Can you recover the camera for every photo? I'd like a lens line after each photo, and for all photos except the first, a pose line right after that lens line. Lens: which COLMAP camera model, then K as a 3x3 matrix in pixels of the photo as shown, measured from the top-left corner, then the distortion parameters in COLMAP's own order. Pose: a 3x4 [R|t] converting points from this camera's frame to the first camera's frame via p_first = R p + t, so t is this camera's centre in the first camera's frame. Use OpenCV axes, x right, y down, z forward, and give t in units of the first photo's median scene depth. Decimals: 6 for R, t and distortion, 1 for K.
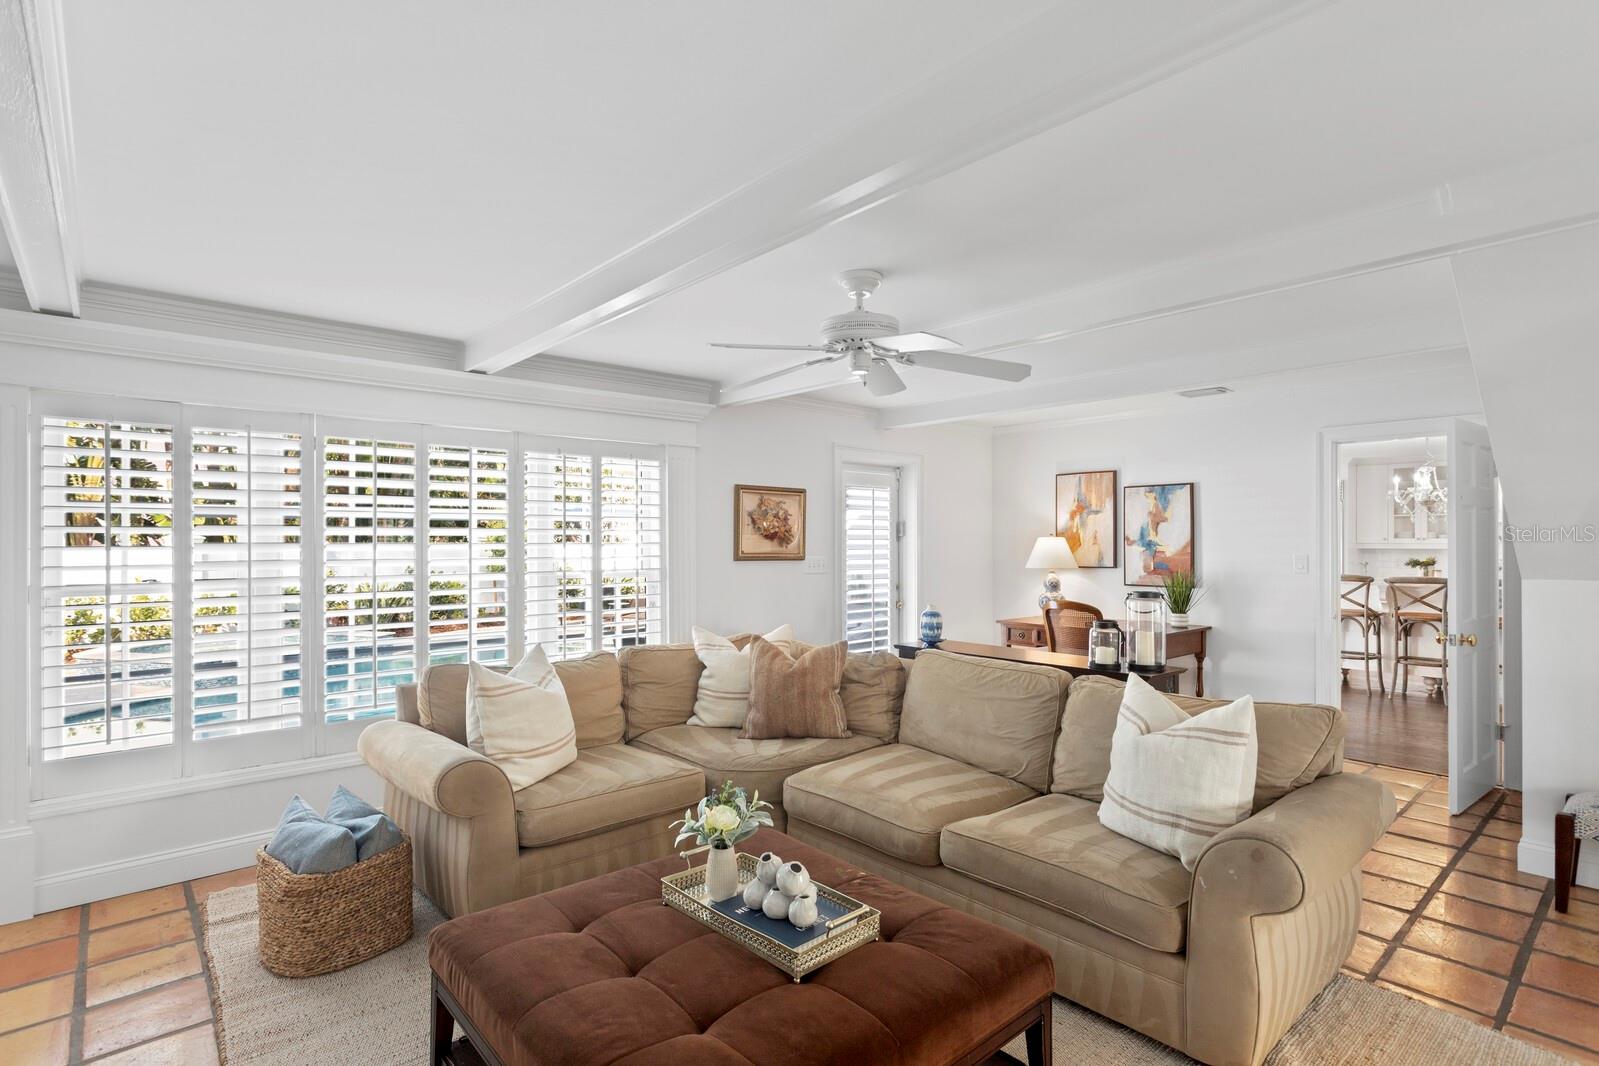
lens RADIAL K [[791.3, 0, 796.8], [0, 791.3, 538.1], [0, 0, 1]] dist [-0.001868, 0.000124]
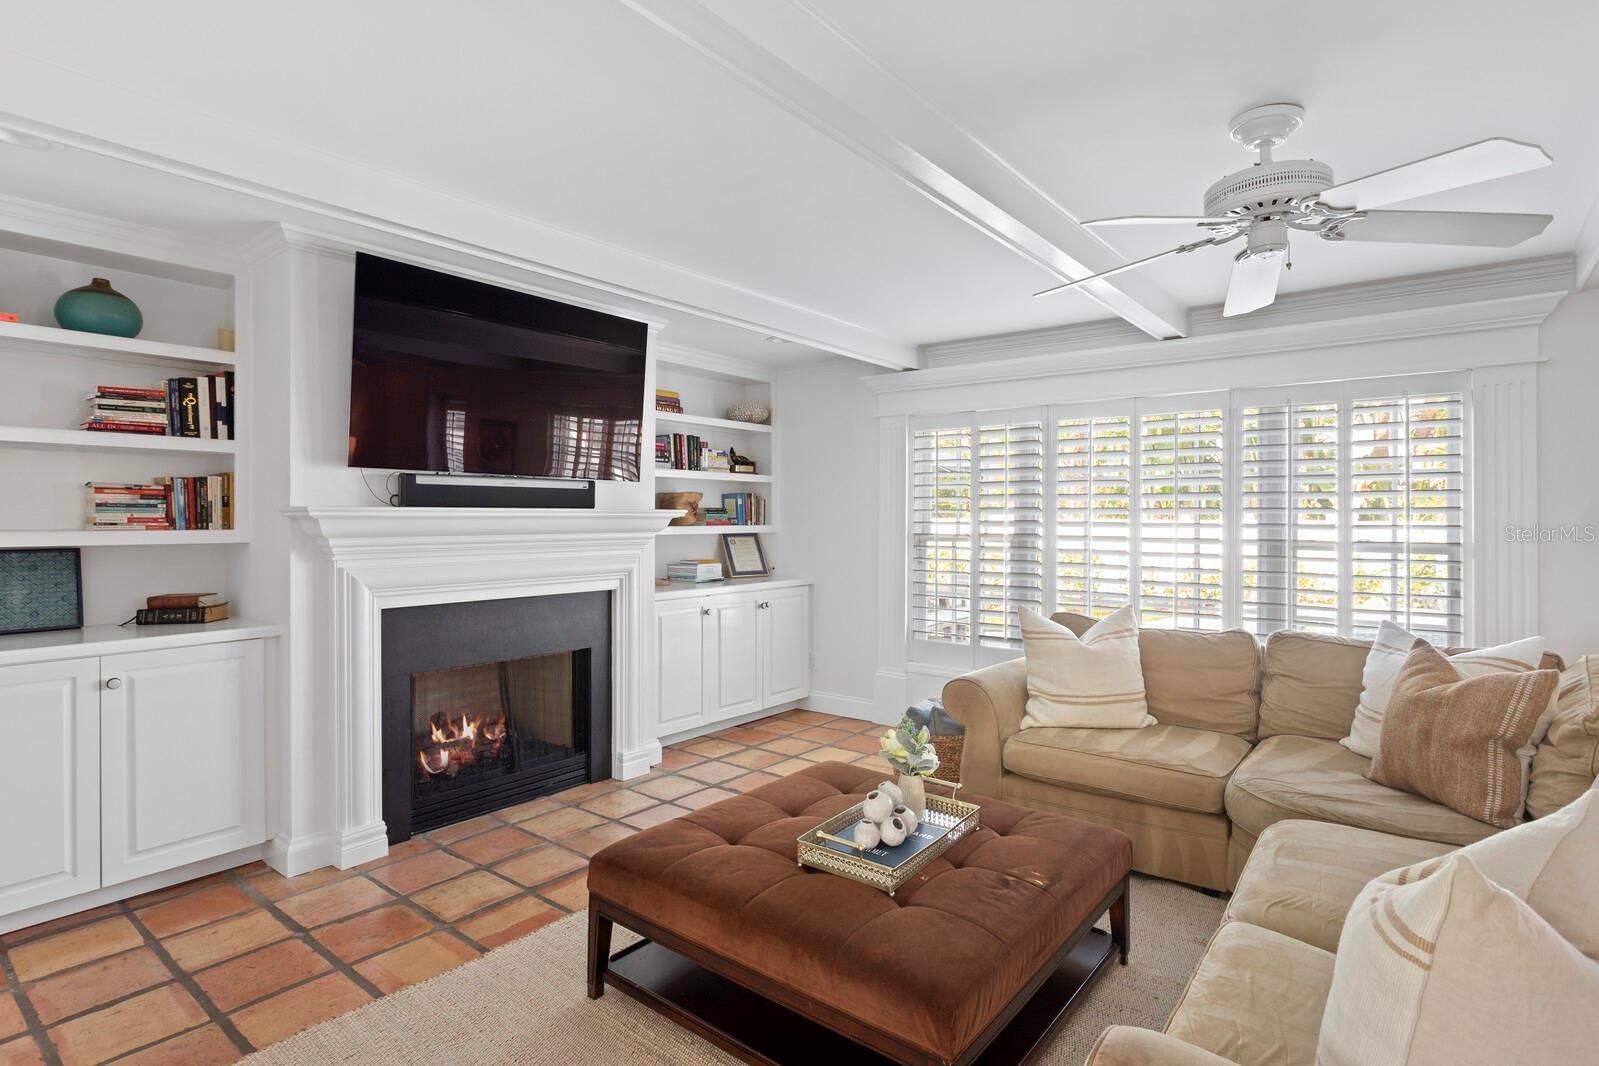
lens RADIAL K [[804.1, 0, 799.9], [0, 804.1, 526.2], [0, 0, 1]] dist [-0.003656, 0.001515]
pose [[0.189680, 0.016156, -0.981713, 0.558562], [0.001115, 0.999860, 0.016670, 0.013620], [0.981845, -0.004257, 0.189636, 0.365850]]
